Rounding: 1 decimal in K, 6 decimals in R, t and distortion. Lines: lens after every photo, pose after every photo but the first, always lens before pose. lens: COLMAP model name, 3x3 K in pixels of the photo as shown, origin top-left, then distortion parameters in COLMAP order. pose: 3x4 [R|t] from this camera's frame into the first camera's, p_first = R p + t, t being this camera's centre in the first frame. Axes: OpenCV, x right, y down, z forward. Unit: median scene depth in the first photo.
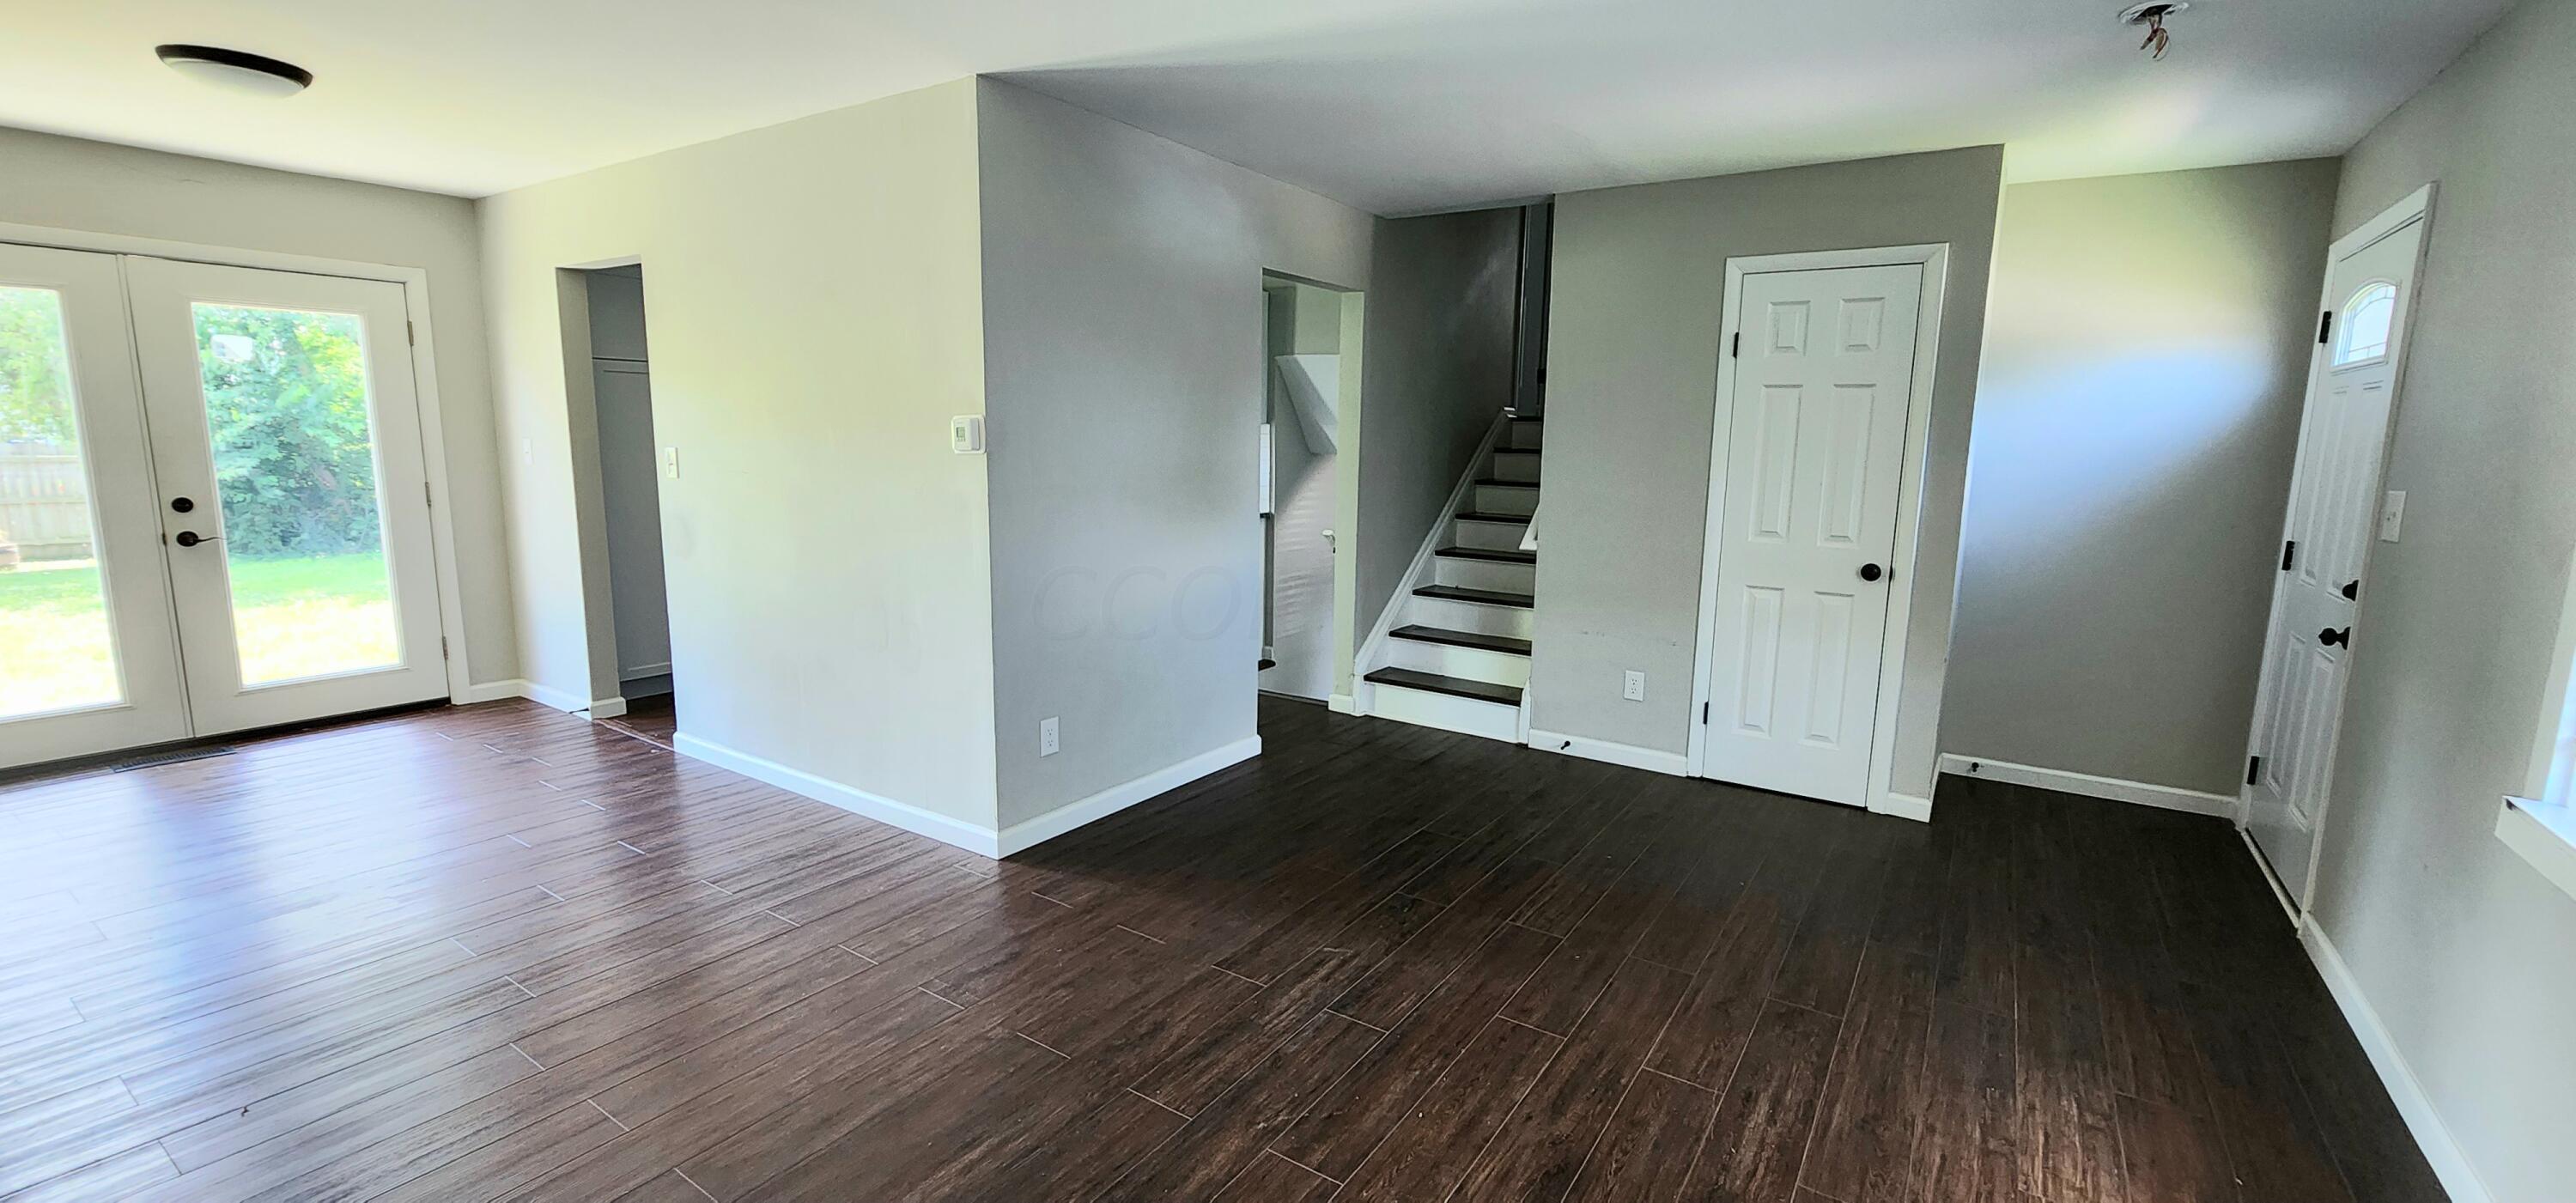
lens RADIAL K [[1062.5, 0, 1295.6], [0, 1062.5, 597.8], [0, 0, 1]] dist [-0.006439, 0.003518]
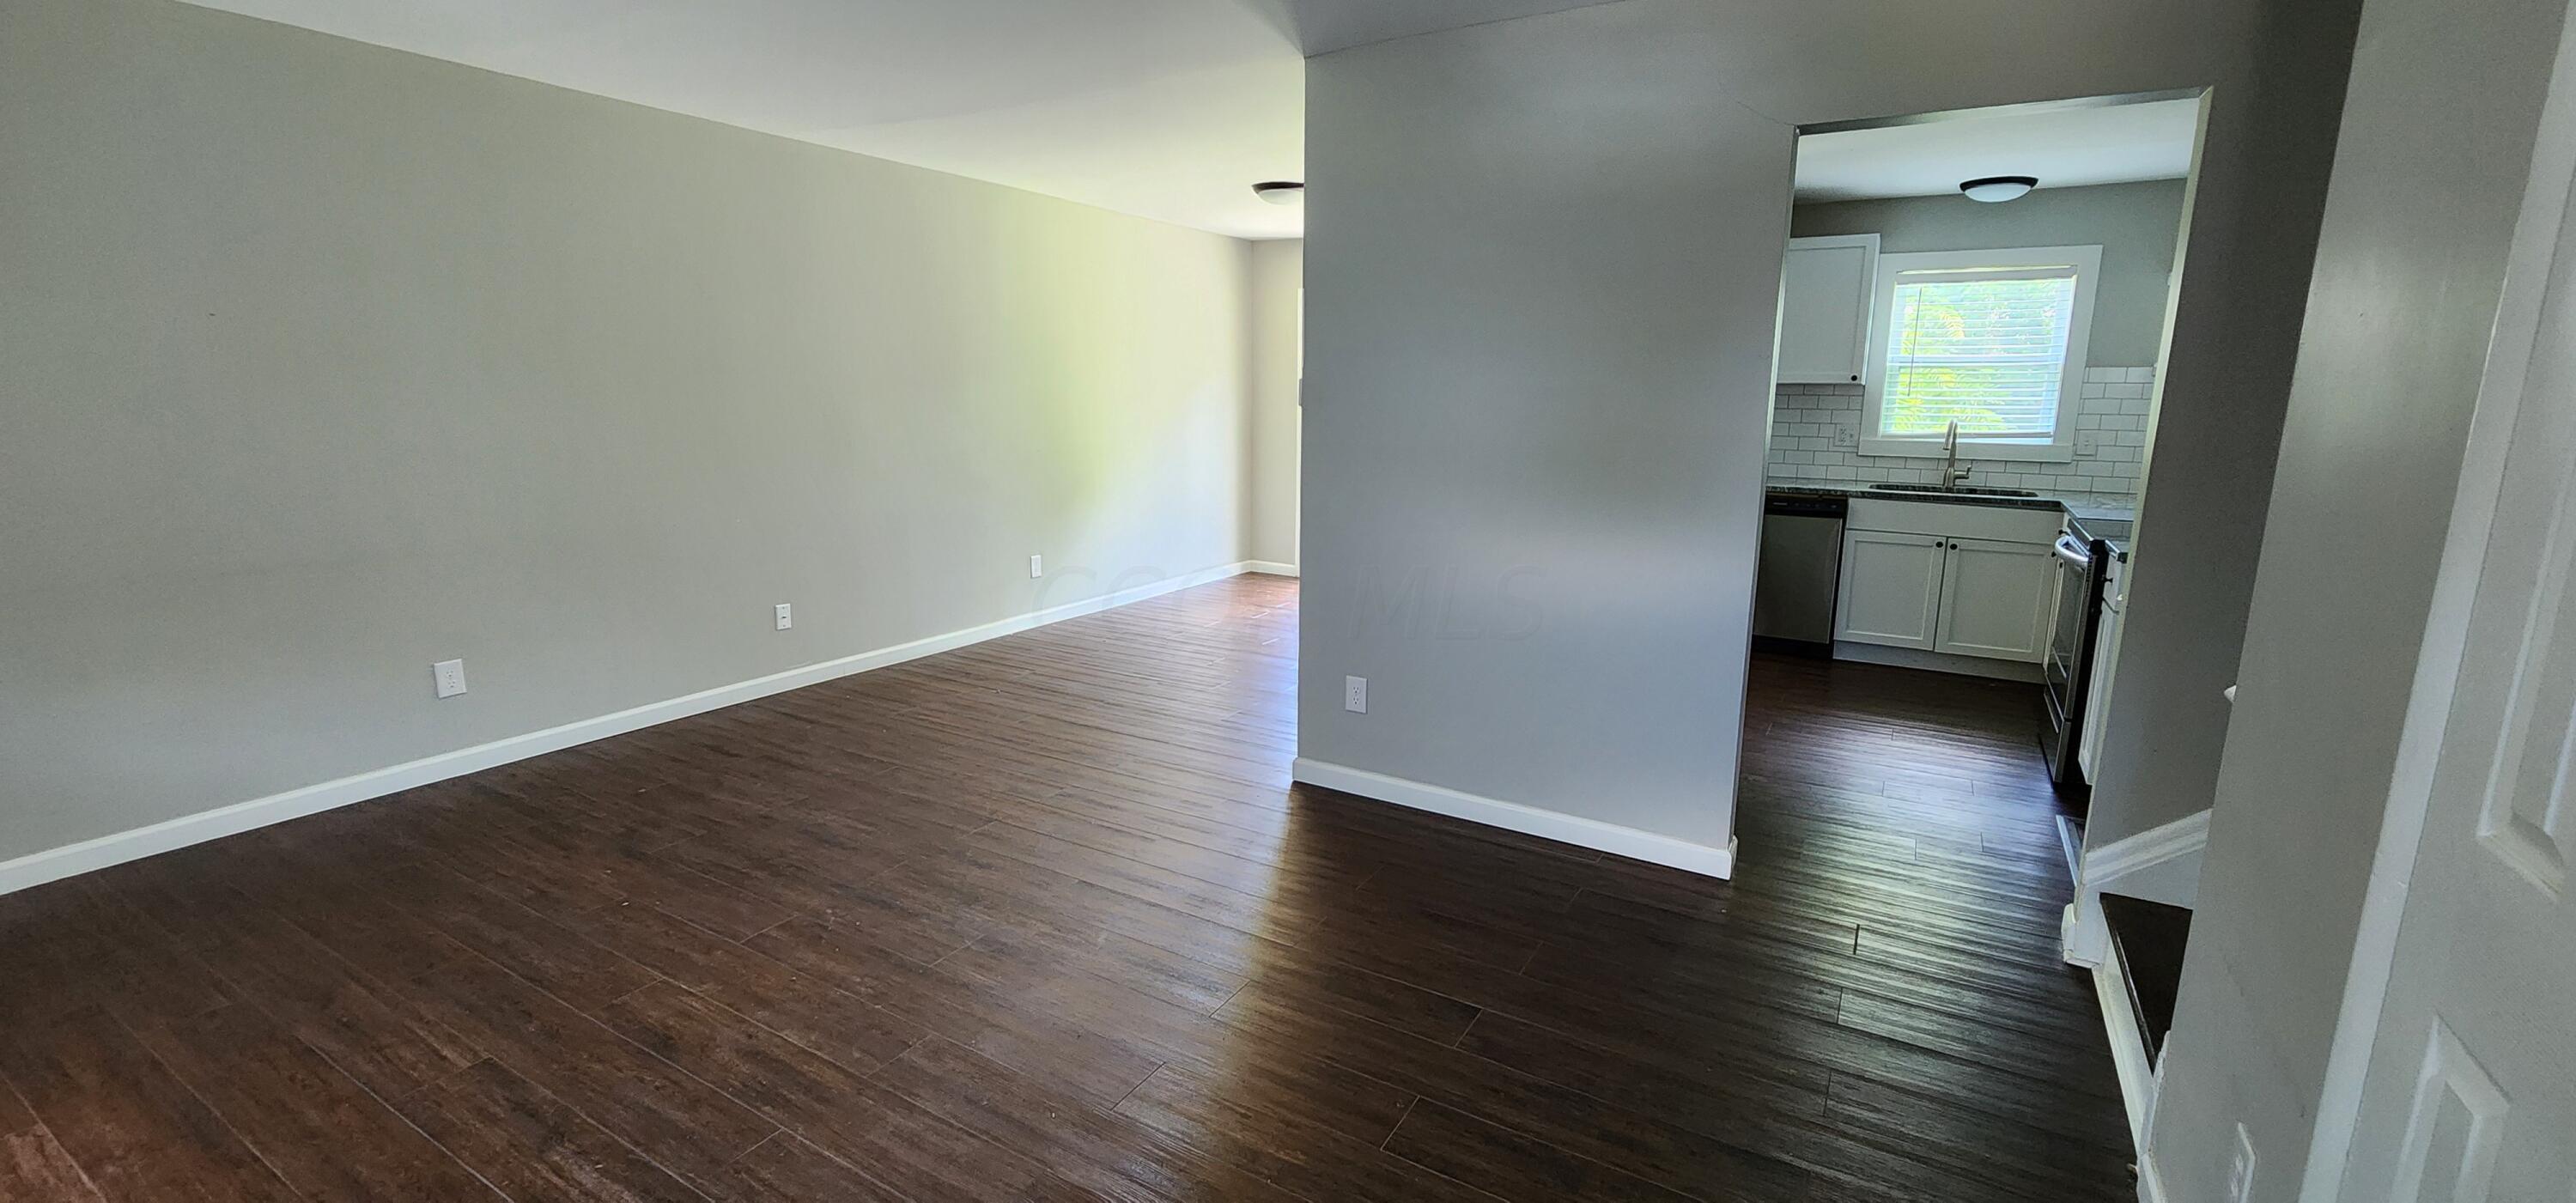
lens RADIAL K [[1056.6, 0, 1298.9], [0, 1056.6, 600.8], [0, 0, 1]] dist [-0.001963, 0.000211]
pose [[0.061078, 0.181930, -0.981413, 0.633679], [-0.165322, 0.971512, 0.169806, -0.100700], [0.984347, 0.151878, 0.089415, 0.730144]]
